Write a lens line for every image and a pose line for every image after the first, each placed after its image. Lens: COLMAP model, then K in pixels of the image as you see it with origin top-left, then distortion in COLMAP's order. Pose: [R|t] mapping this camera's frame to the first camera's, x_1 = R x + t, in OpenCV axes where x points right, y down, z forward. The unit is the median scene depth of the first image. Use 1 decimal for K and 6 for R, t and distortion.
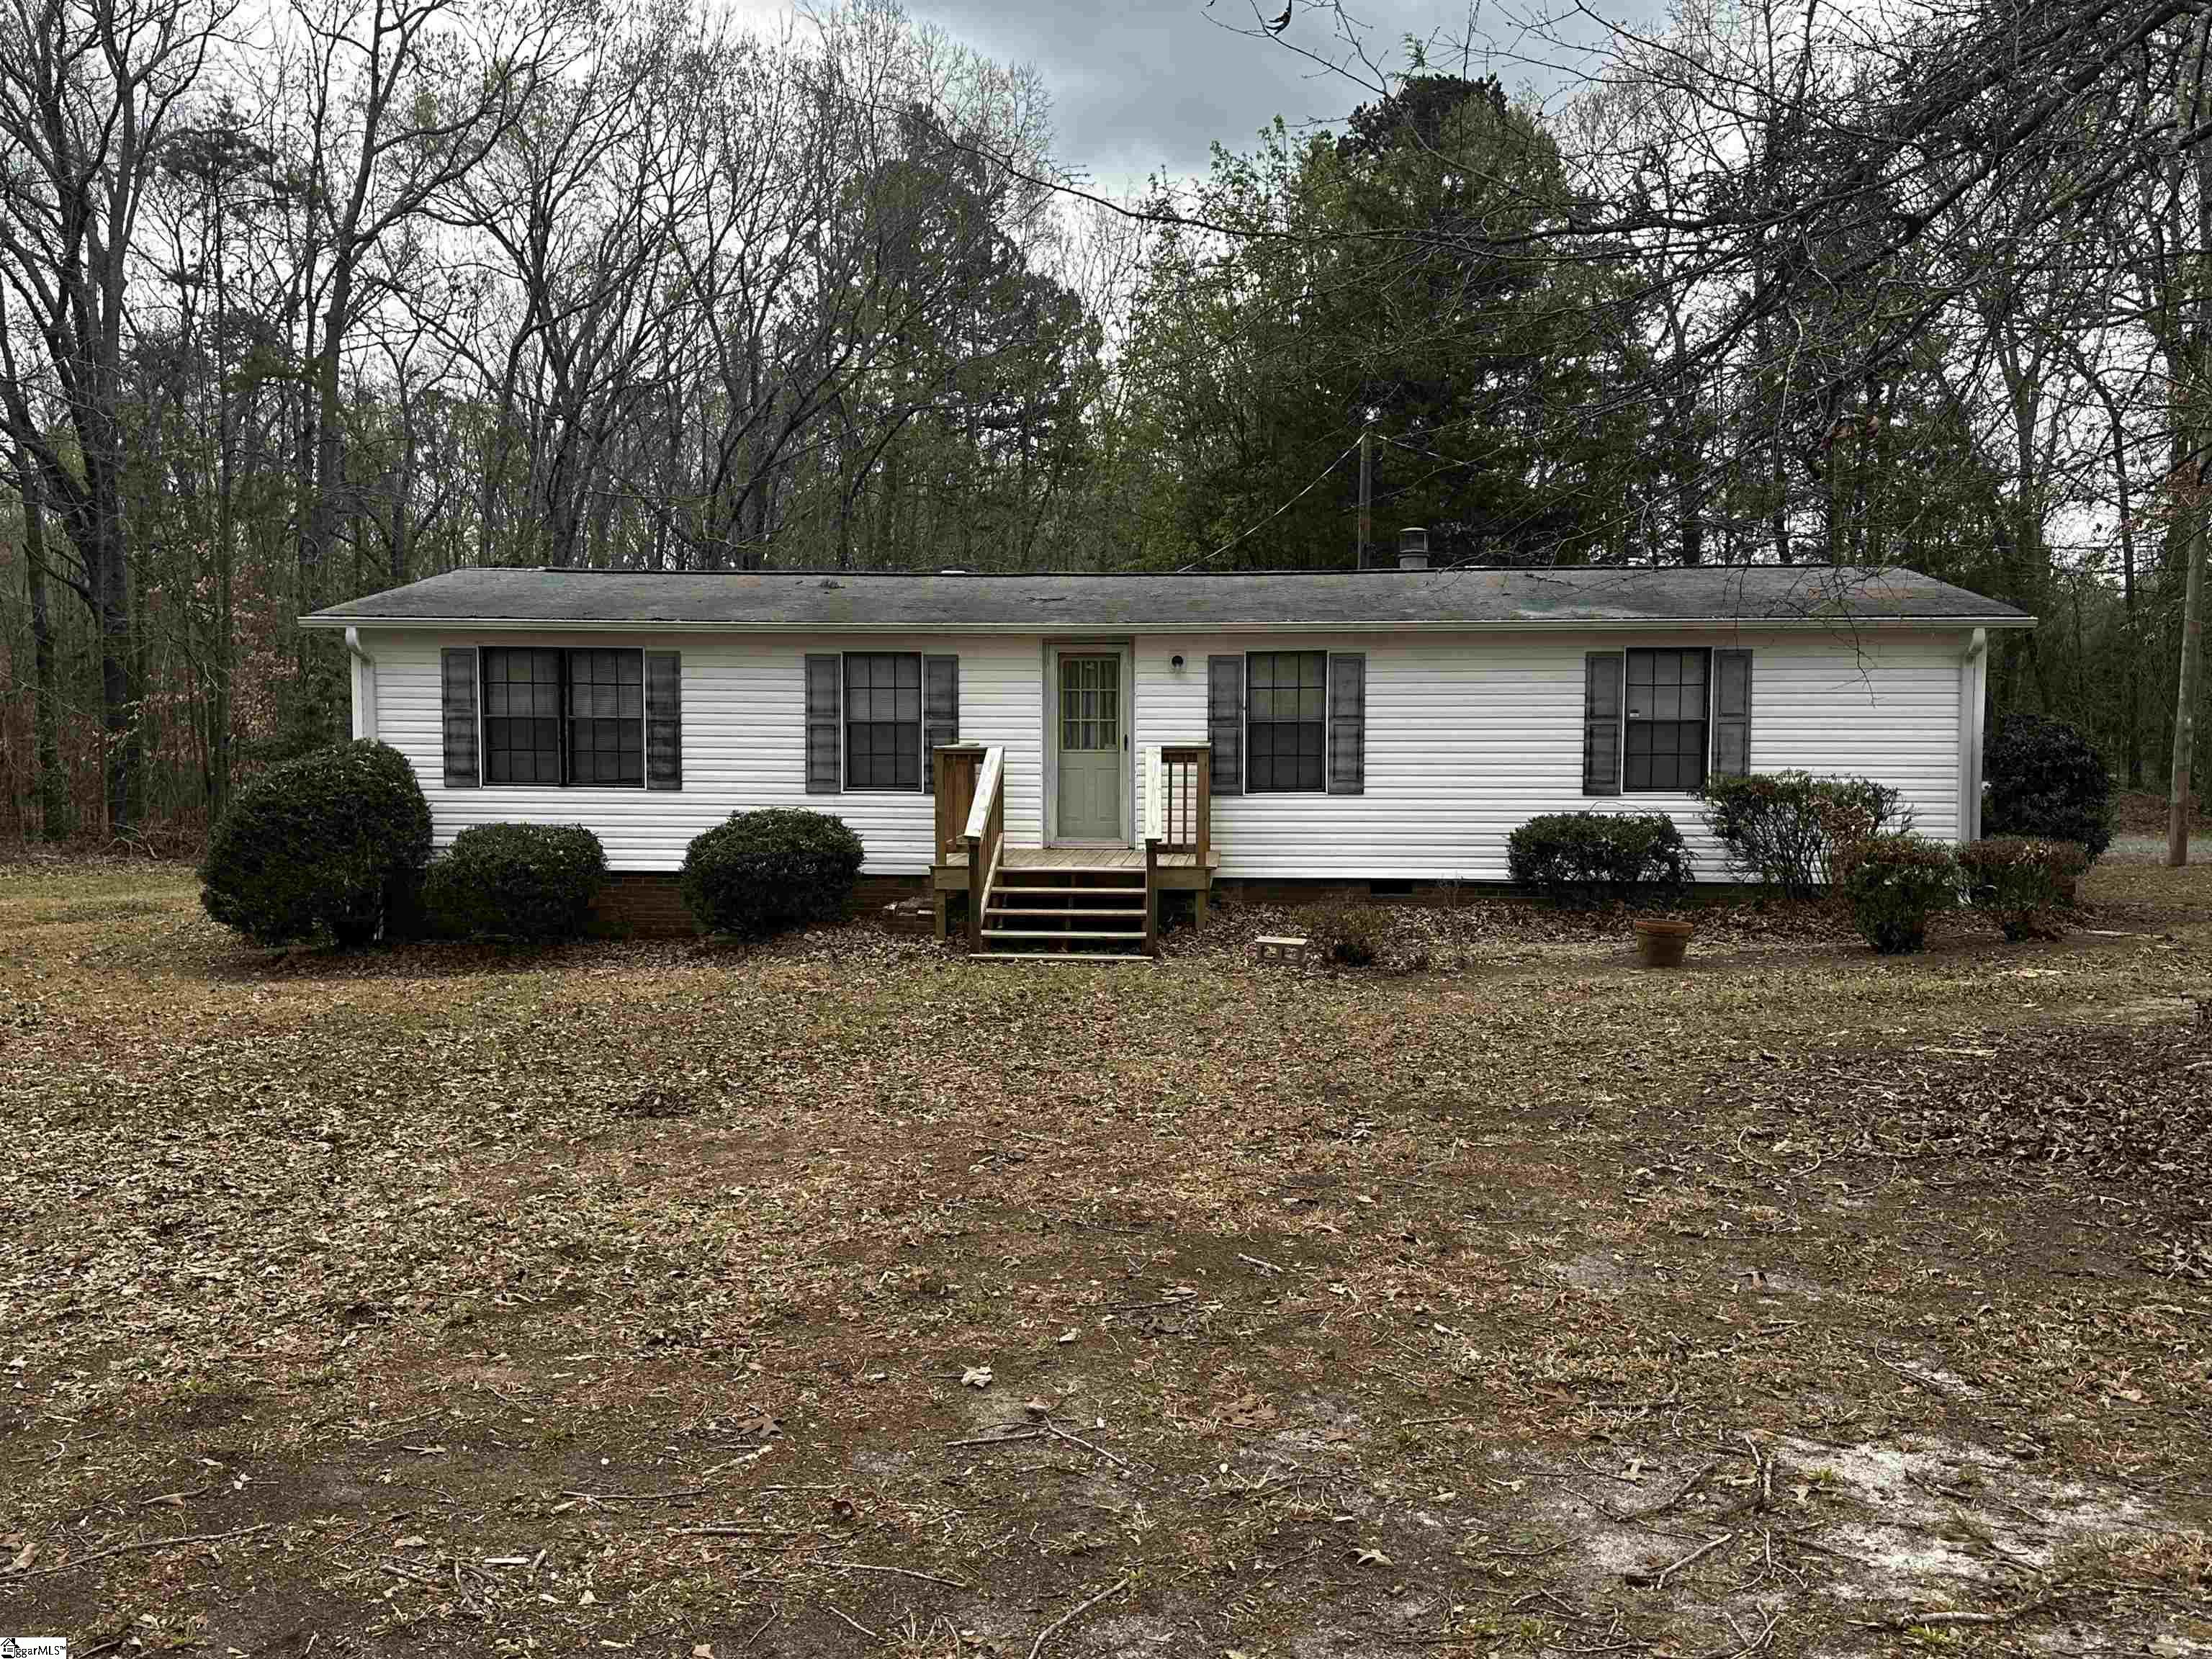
lens RADIAL K [[1988.8, 0, 1101.7], [0, 1988.8, 825.7], [0, 0, 1]] dist [0.016290, -0.008212]
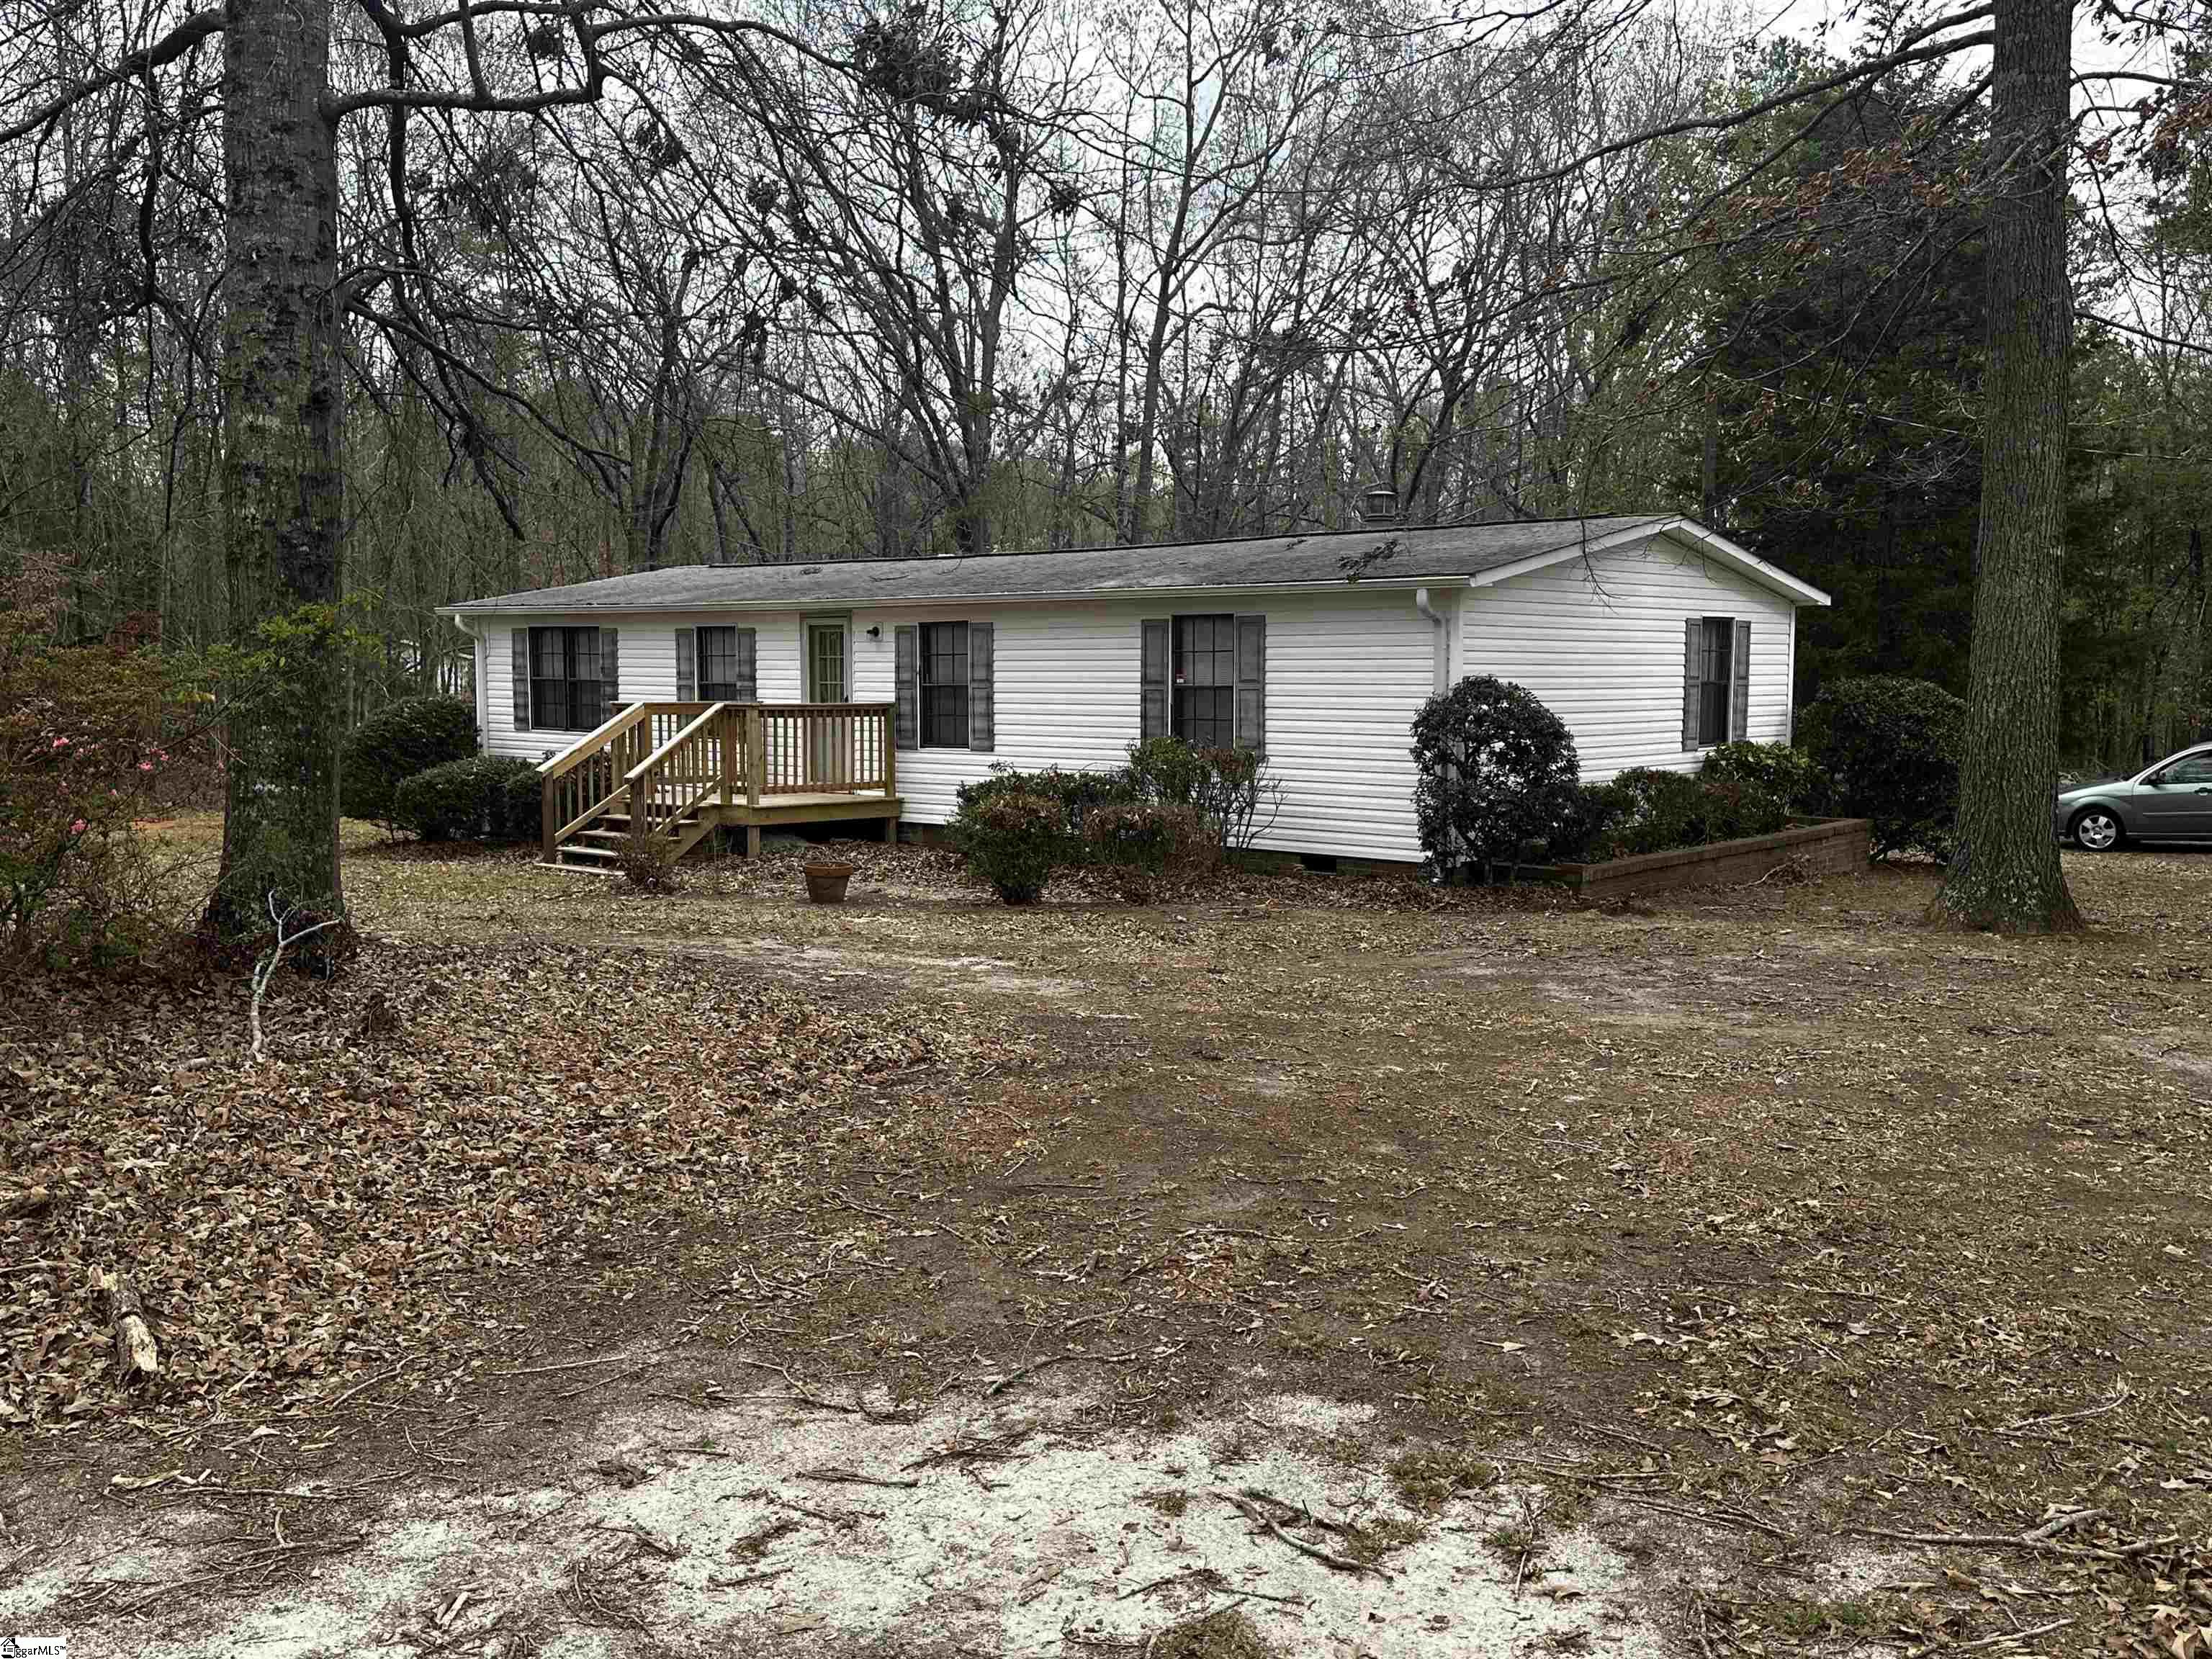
lens RADIAL K [[1988.8, 0, 1105.3], [0, 1988.8, 831.8], [0, 0, 1]] dist [0.016290, -0.008212]
pose [[0.795836, 0.049889, -0.603453, 0.832176], [-0.040251, 0.998754, 0.029487, -0.006631], [0.604173, 0.000822, 0.796853, 0.163396]]
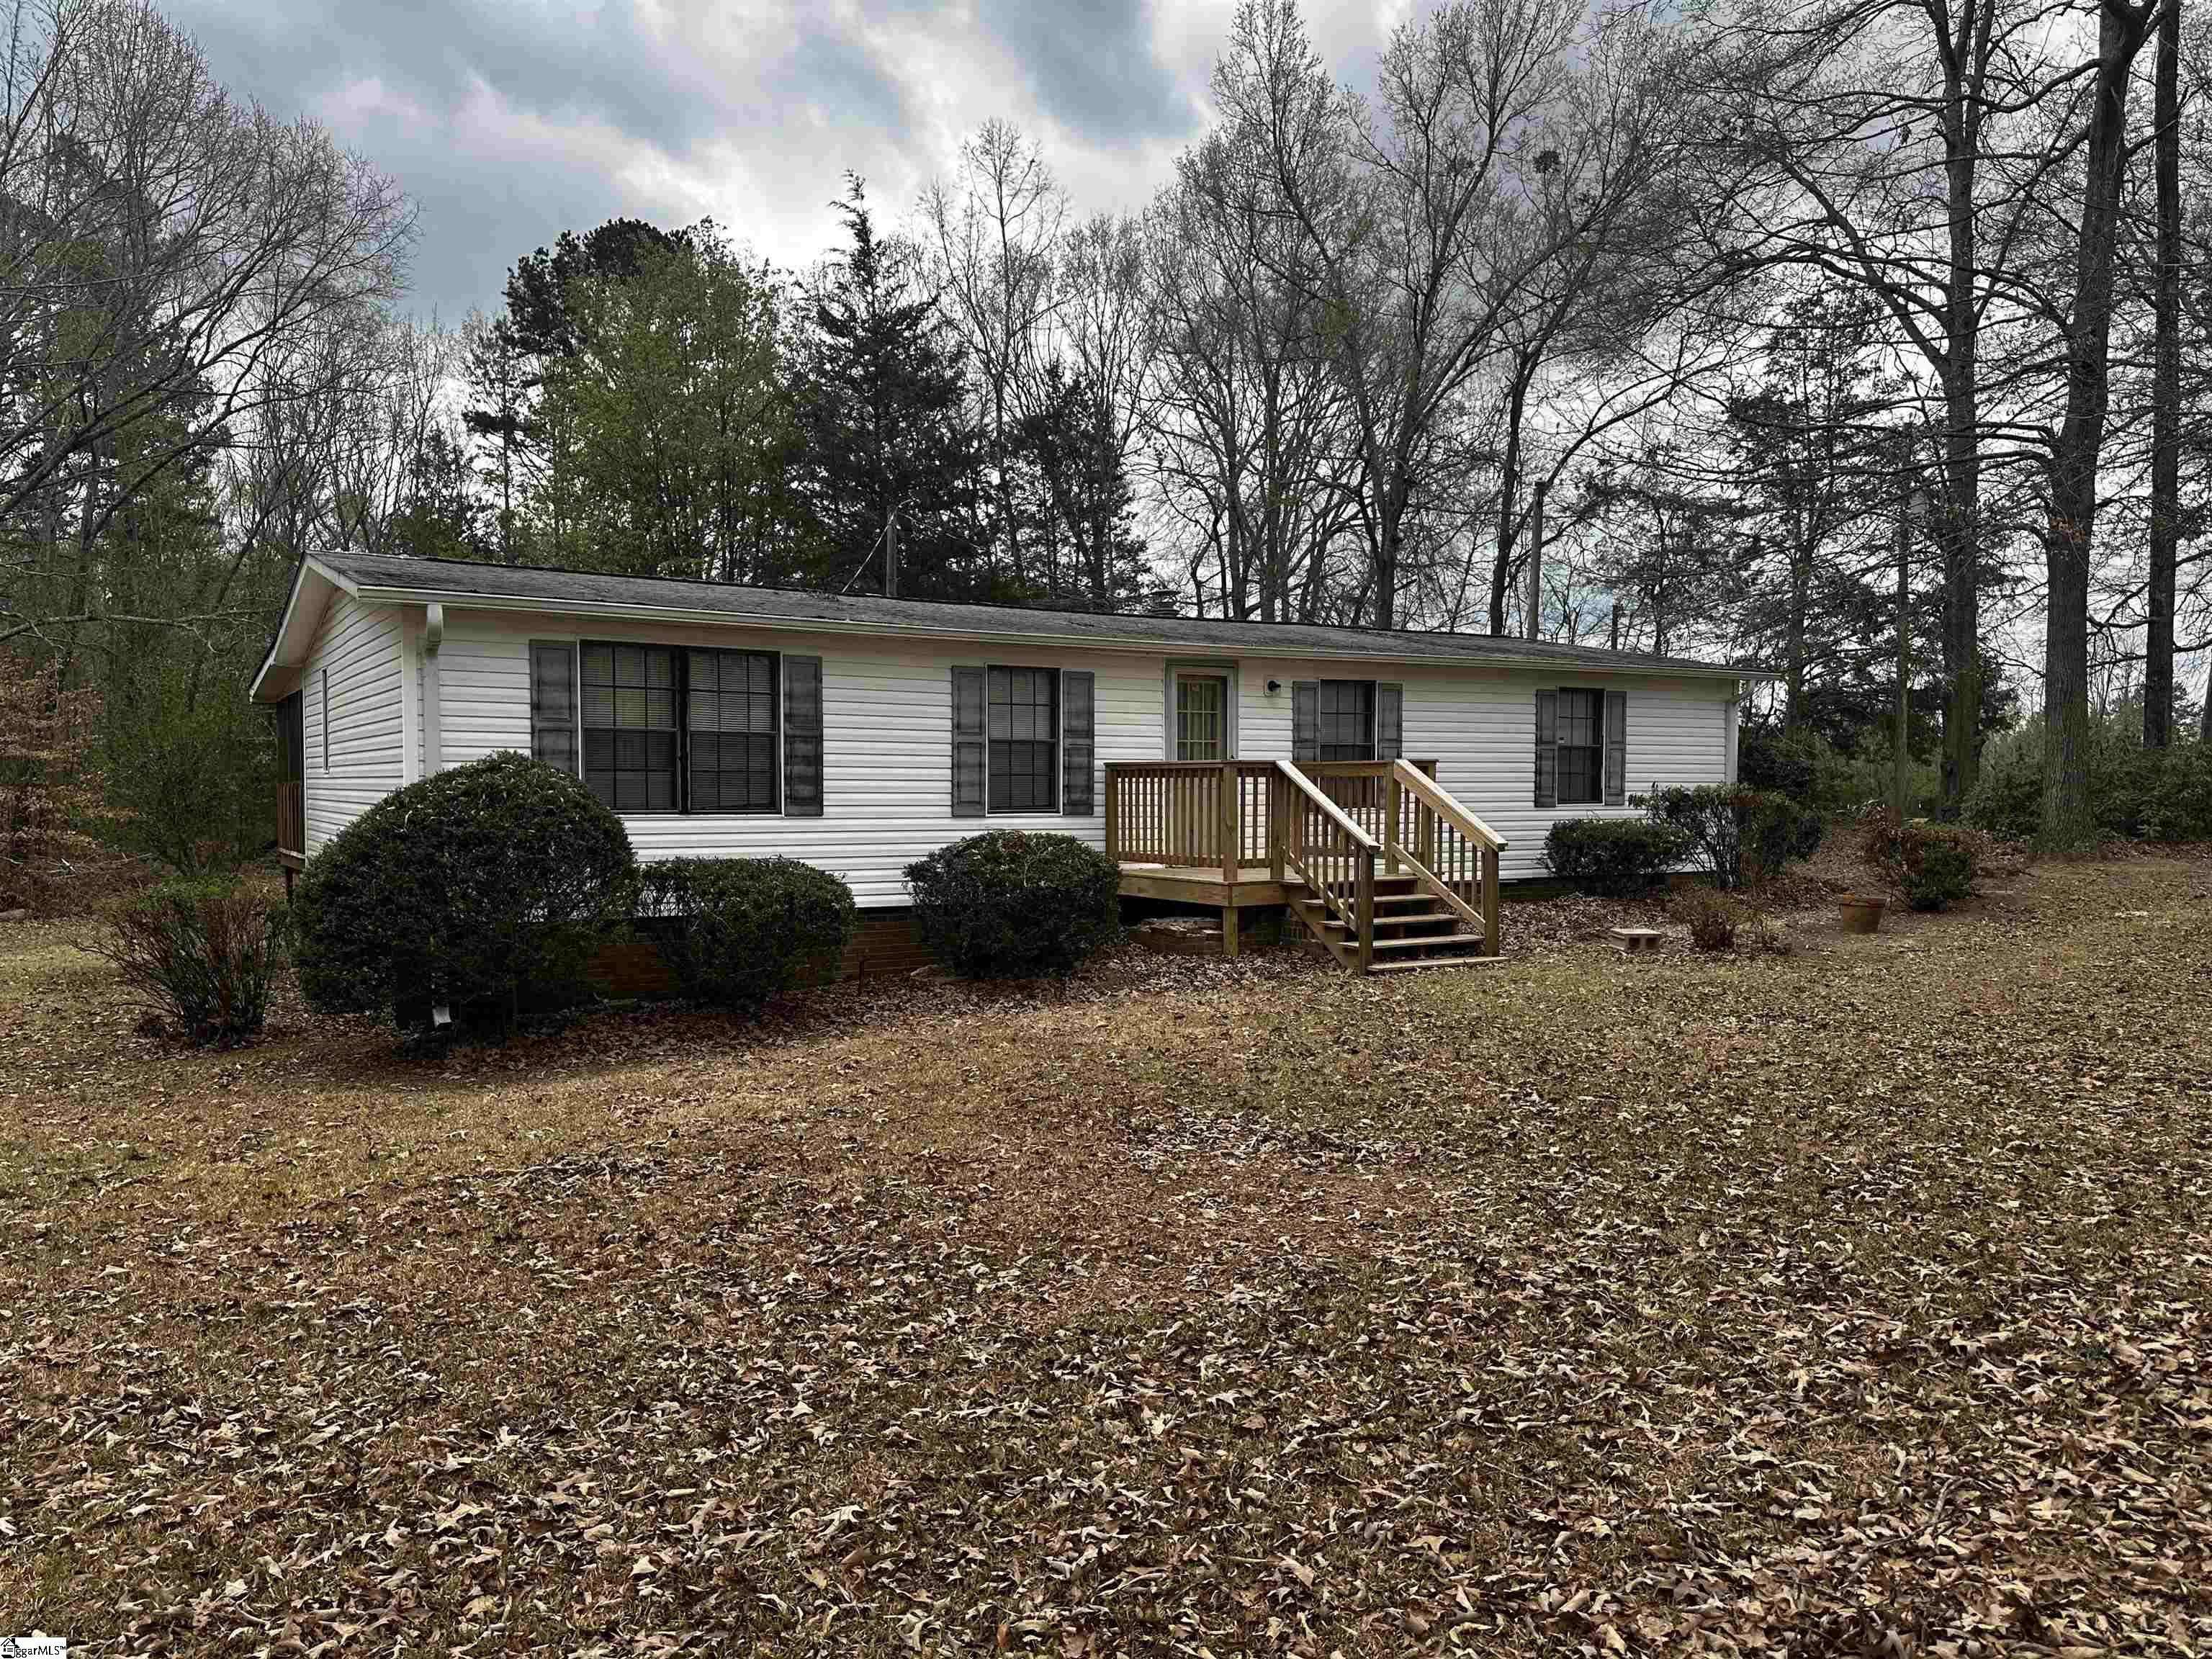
lens RADIAL K [[1565.6, 0, 1101.0], [0, 1565.6, 839.8], [0, 0, 1]] dist [0.006356, -0.000200]
pose [[0.803912, -0.024339, 0.594249, -0.527397], [0.036743, 0.999286, -0.008779, 0.003203], [-0.593612, 0.028892, 0.804233, 0.380144]]
